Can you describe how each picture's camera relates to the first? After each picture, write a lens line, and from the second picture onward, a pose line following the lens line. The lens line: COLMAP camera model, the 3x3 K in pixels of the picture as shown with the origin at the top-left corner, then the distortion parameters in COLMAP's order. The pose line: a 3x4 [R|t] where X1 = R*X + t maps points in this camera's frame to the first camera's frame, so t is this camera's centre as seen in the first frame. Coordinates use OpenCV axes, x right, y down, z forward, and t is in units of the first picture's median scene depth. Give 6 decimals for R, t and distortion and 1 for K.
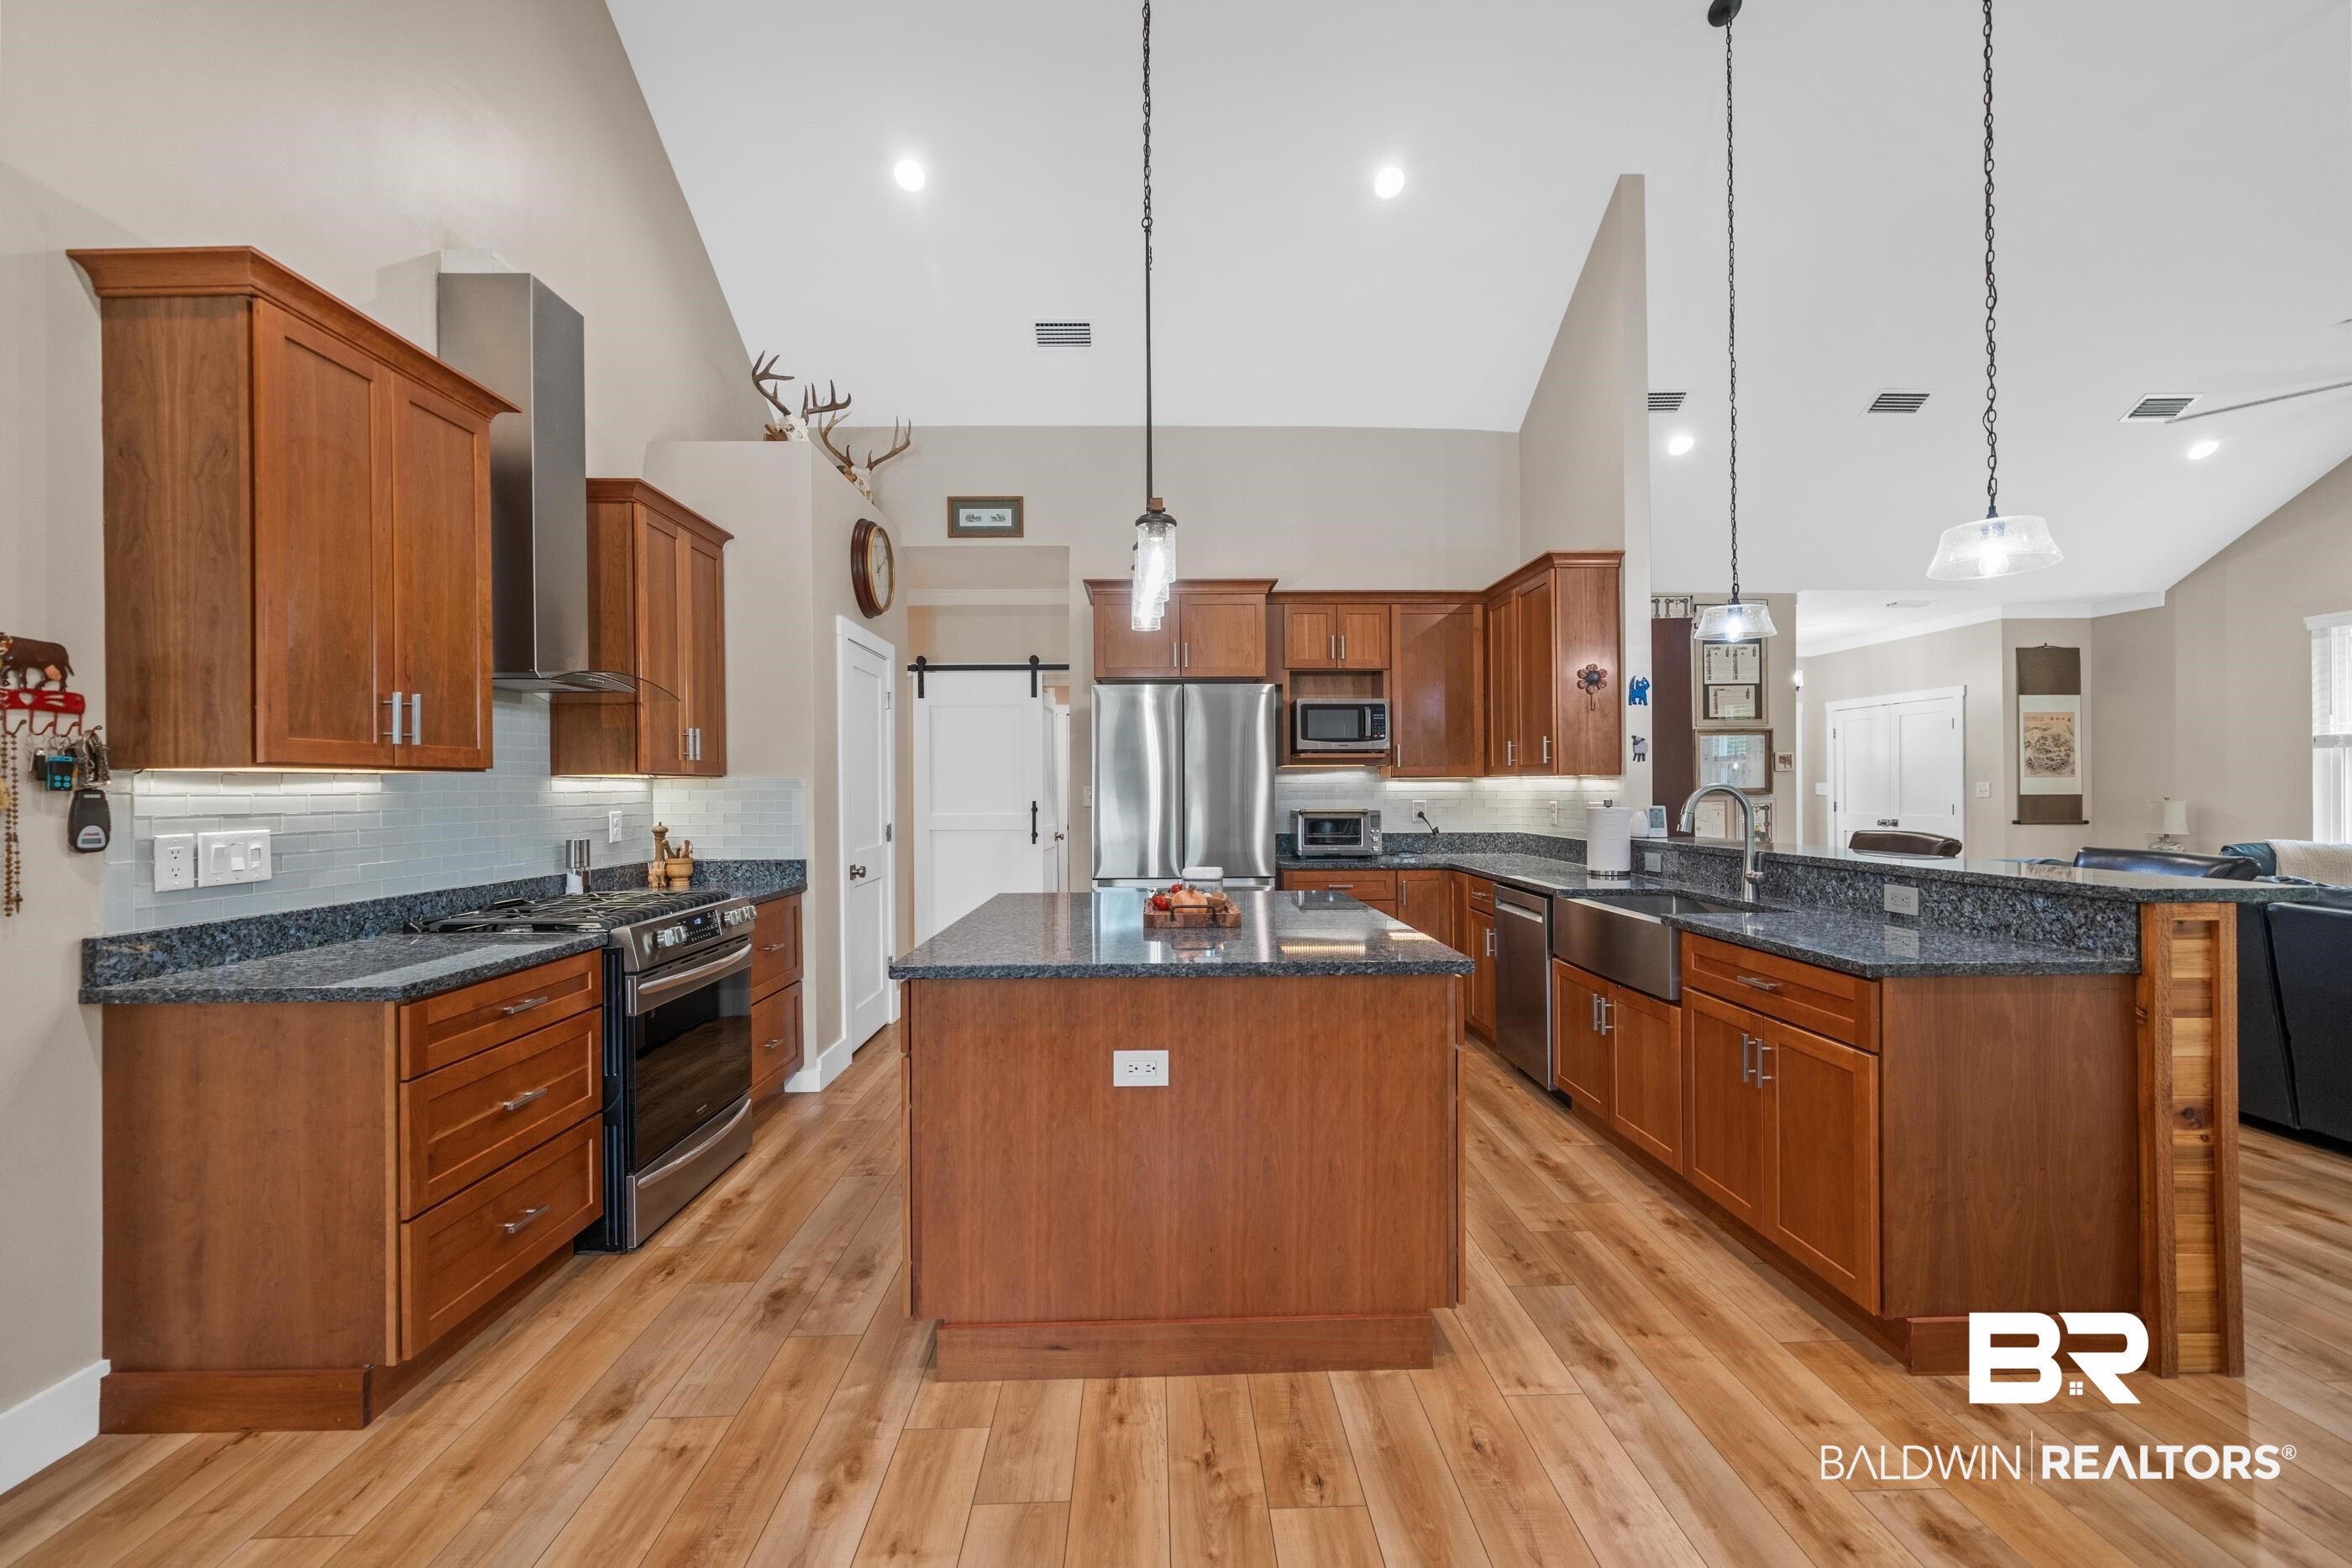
lens RADIAL K [[939.1, 0, 1178.2], [0, 939.1, 794.7], [0, 0, 1]] dist [-0.002721, 0.000255]
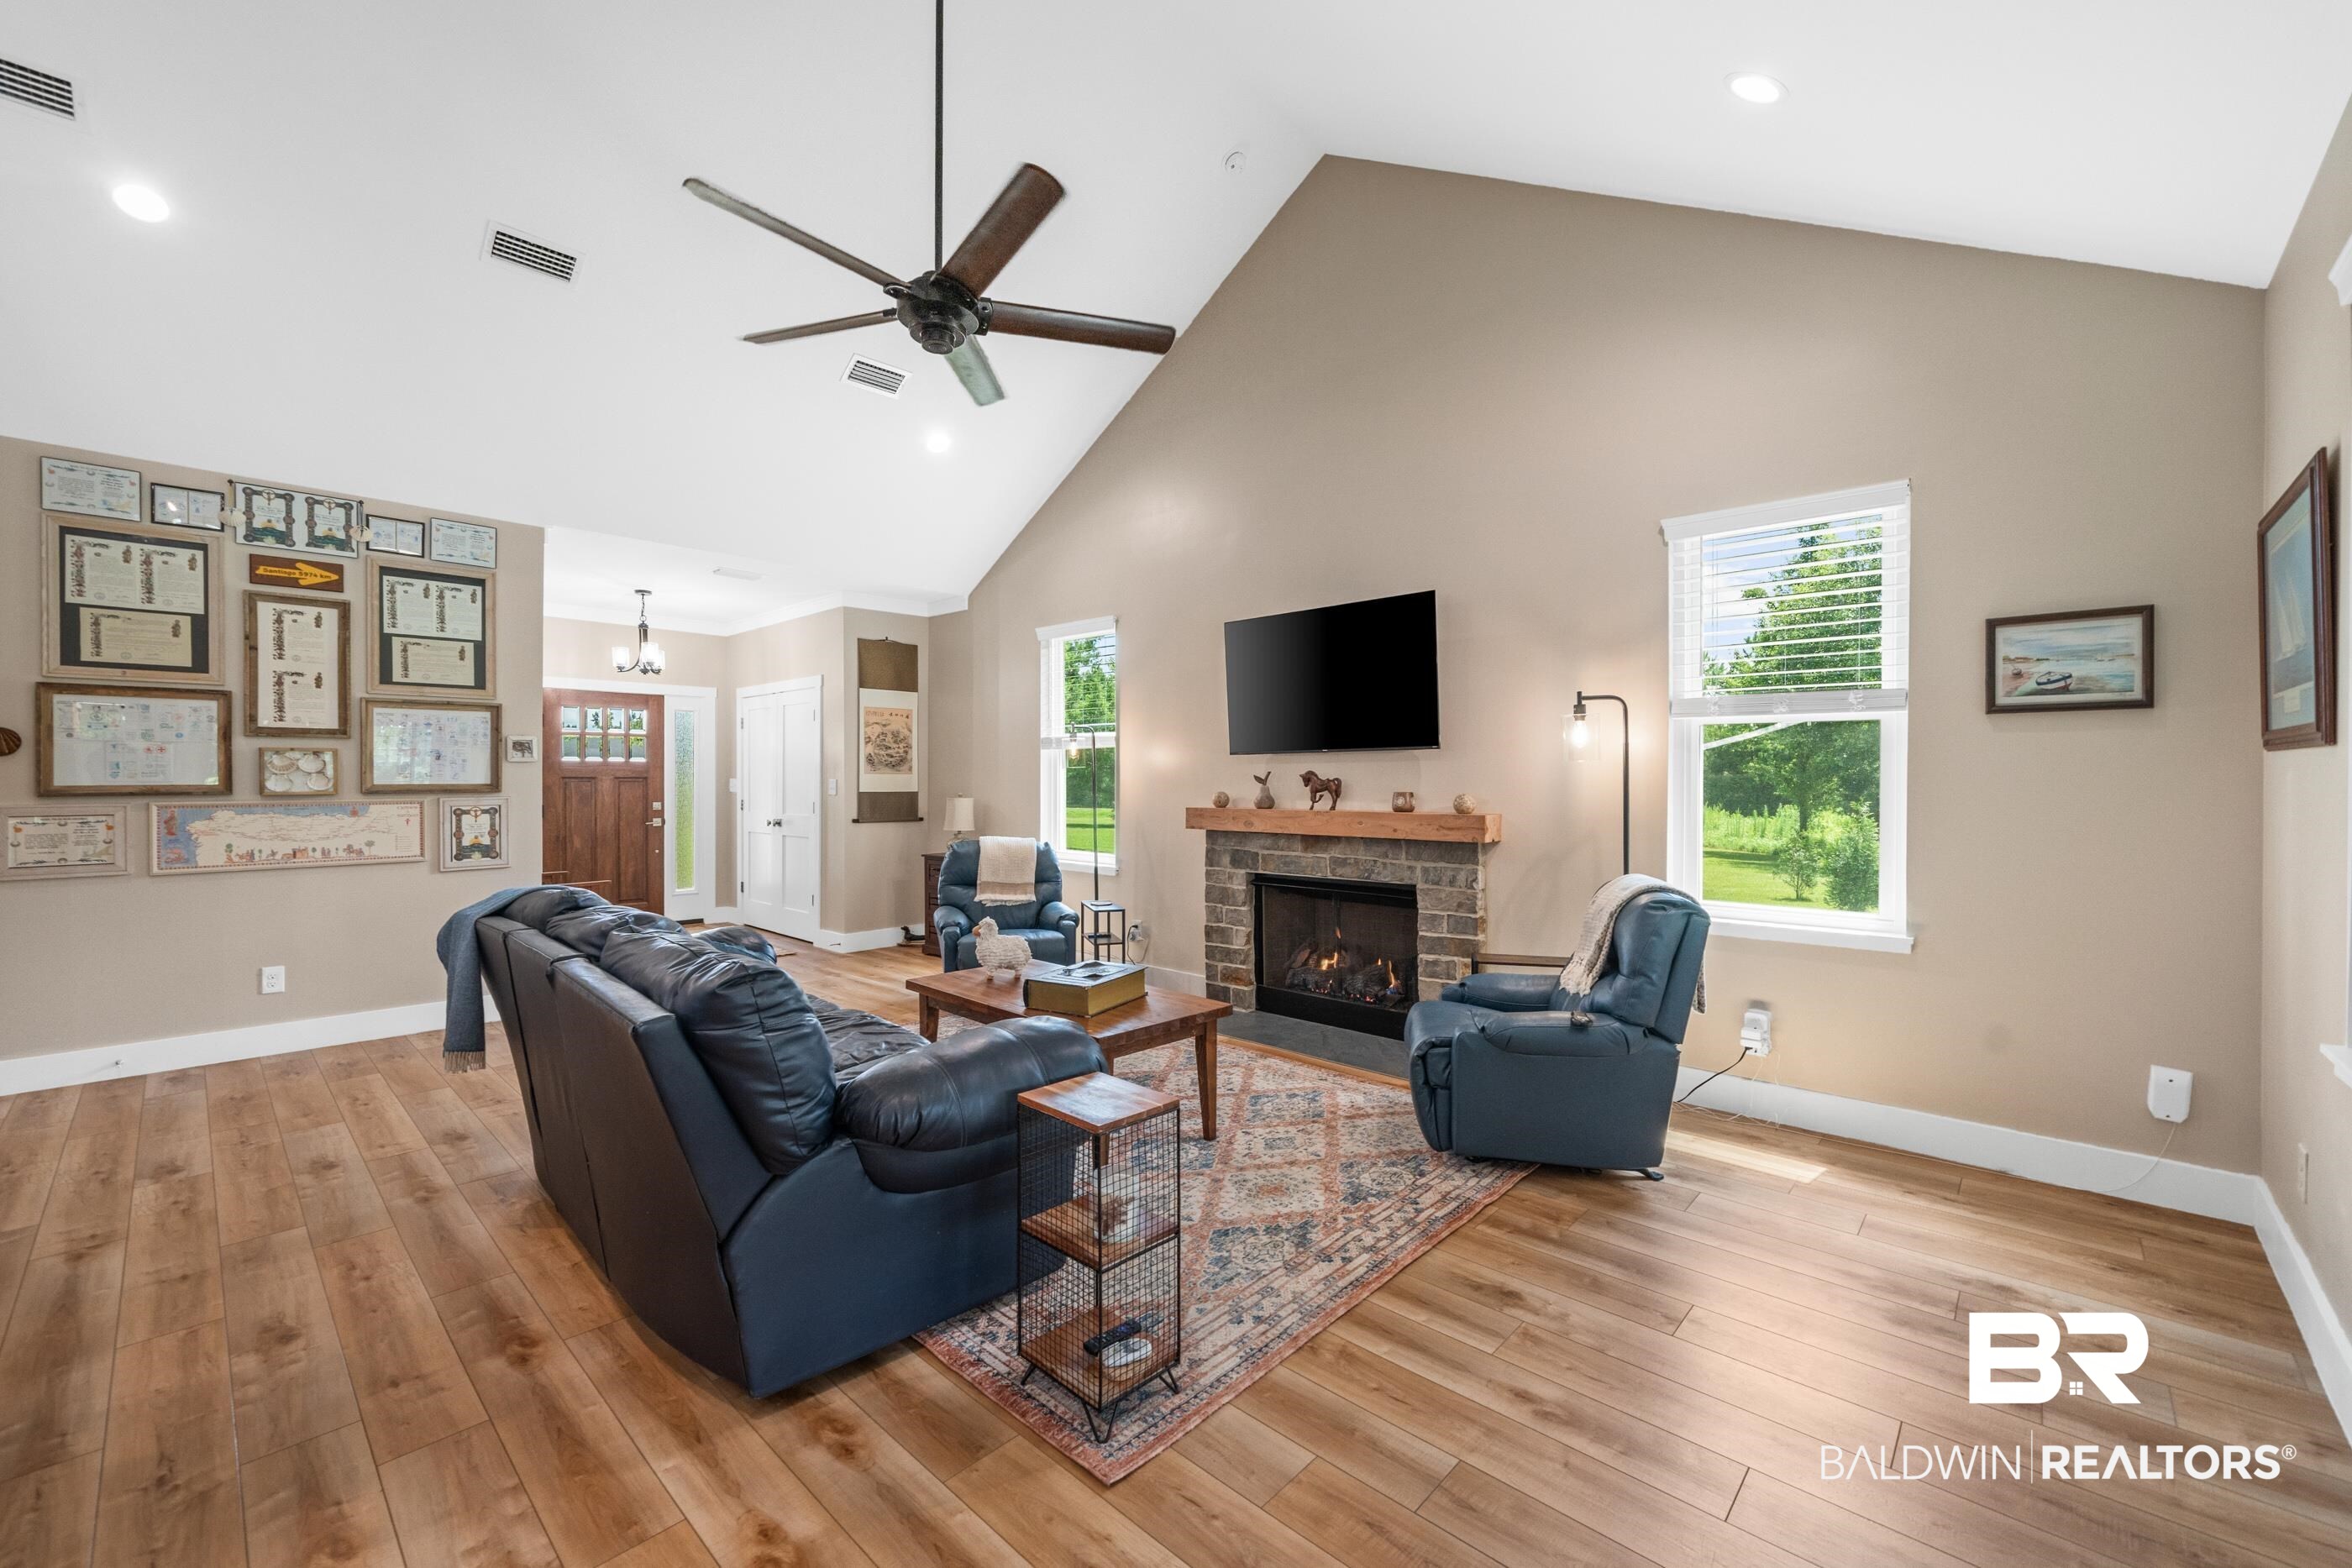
lens RADIAL K [[939.1, 0, 1172.3], [0, 939.1, 785.3], [0, 0, 1]] dist [-0.002721, 0.000255]
pose [[0.707039, 0.003006, 0.707169, 0.817458], [0.000266, 0.999990, -0.004517, -0.005335], [-0.707175, 0.003382, 0.707031, 0.182970]]
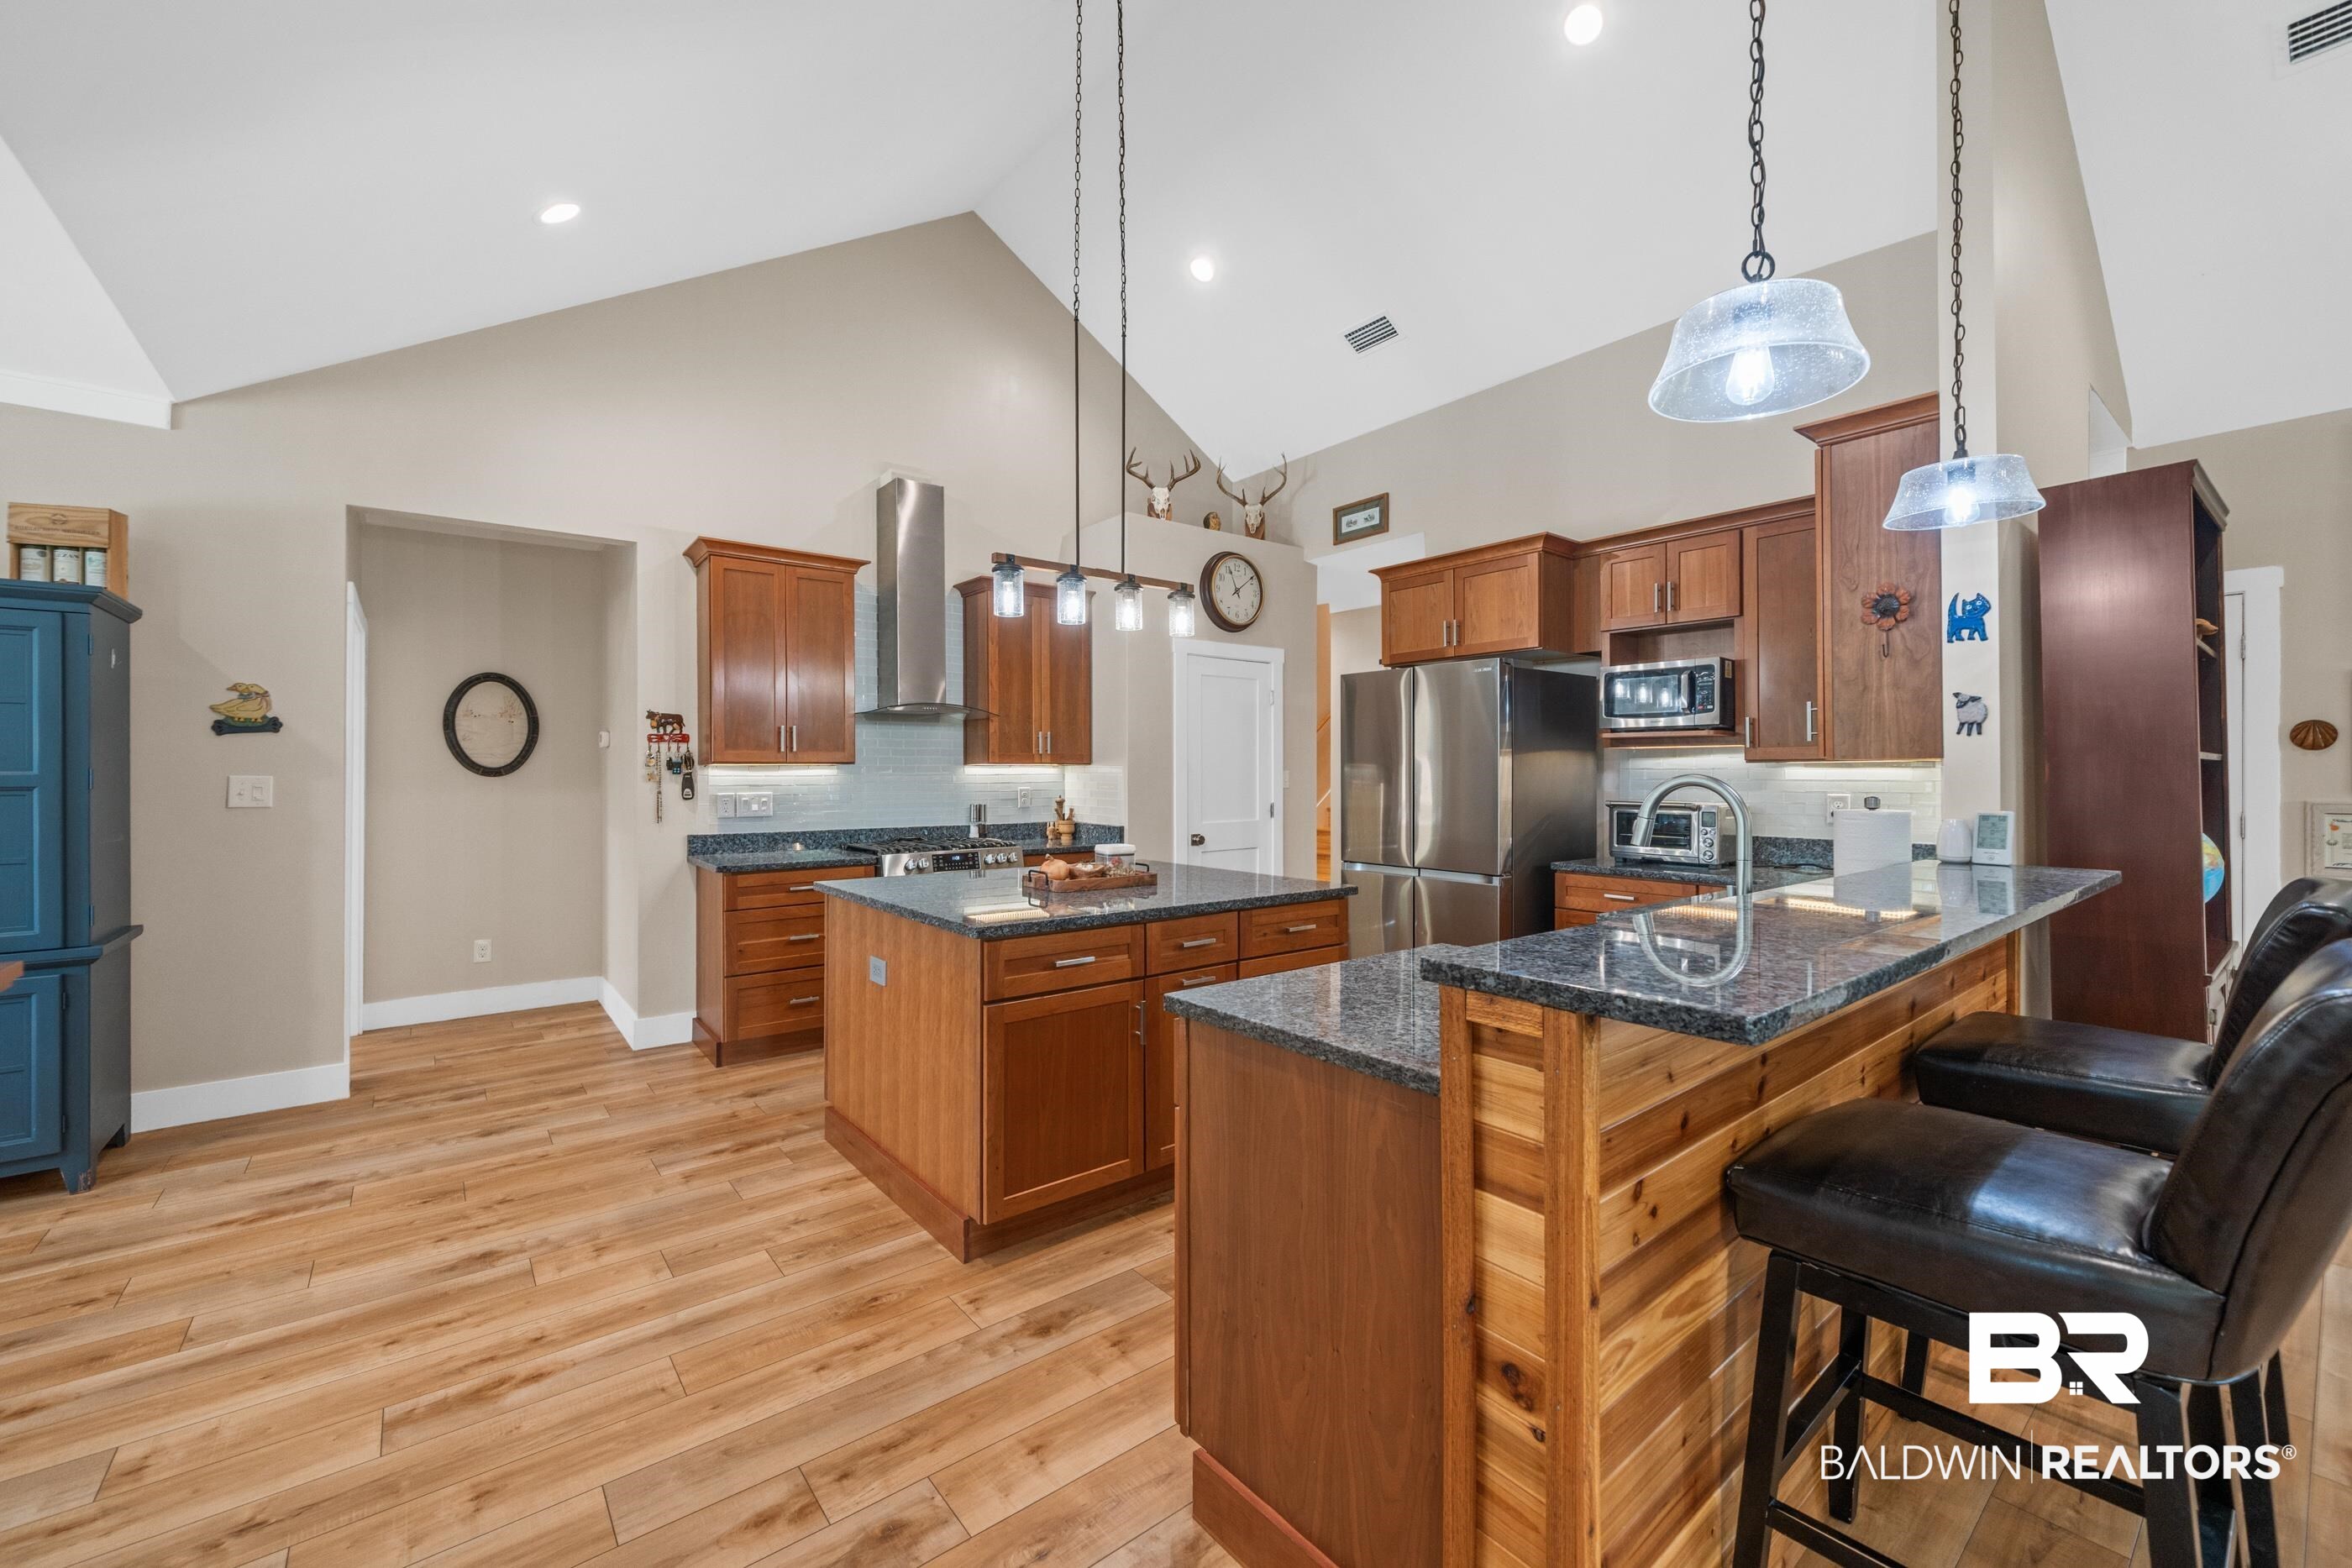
lens RADIAL K [[939.1, 0, 1169.5], [0, 939.1, 773.5], [0, 0, 1]] dist [-0.002721, 0.000255]
pose [[0.599330, 0.006599, -0.800475, 0.710819], [-0.007873, 0.999966, 0.002349, -0.009742], [0.800463, 0.004894, 0.599362, 0.251859]]
